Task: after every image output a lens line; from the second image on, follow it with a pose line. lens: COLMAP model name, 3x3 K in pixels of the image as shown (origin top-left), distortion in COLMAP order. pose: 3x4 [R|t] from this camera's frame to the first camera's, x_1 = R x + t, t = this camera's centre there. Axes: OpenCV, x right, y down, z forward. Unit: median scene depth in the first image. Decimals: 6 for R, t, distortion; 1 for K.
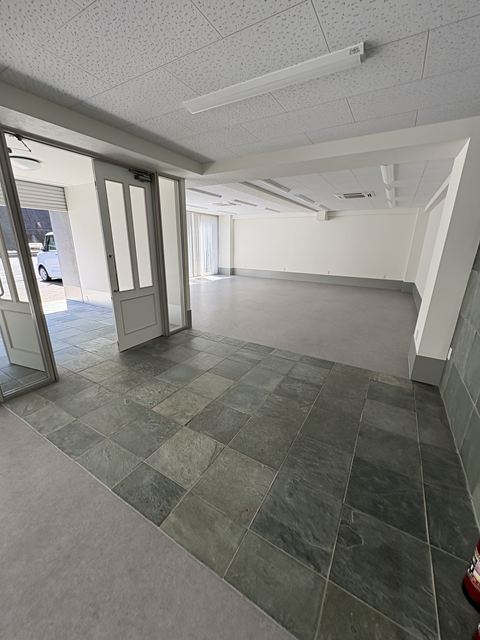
lens RADIAL K [[254.1, 0, 241.2], [0, 254.1, 321.3], [0, 0, 1]] dist [0.001341, 0.000241]
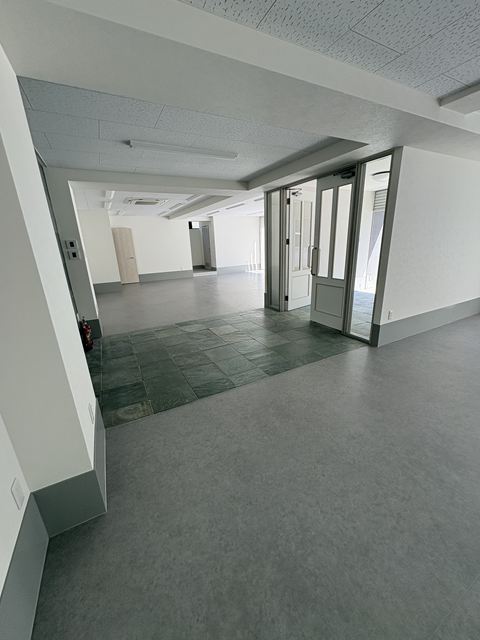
lens RADIAL K [[254.1, 0, 238.6], [0, 254.1, 321.1], [0, 0, 1]] dist [0.001341, 0.000241]
pose [[-0.529161, 0.264138, -0.806362, 1.121862], [-0.221200, 0.874513, 0.431621, -0.516460], [0.819182, 0.406765, -0.404331, 1.720925]]
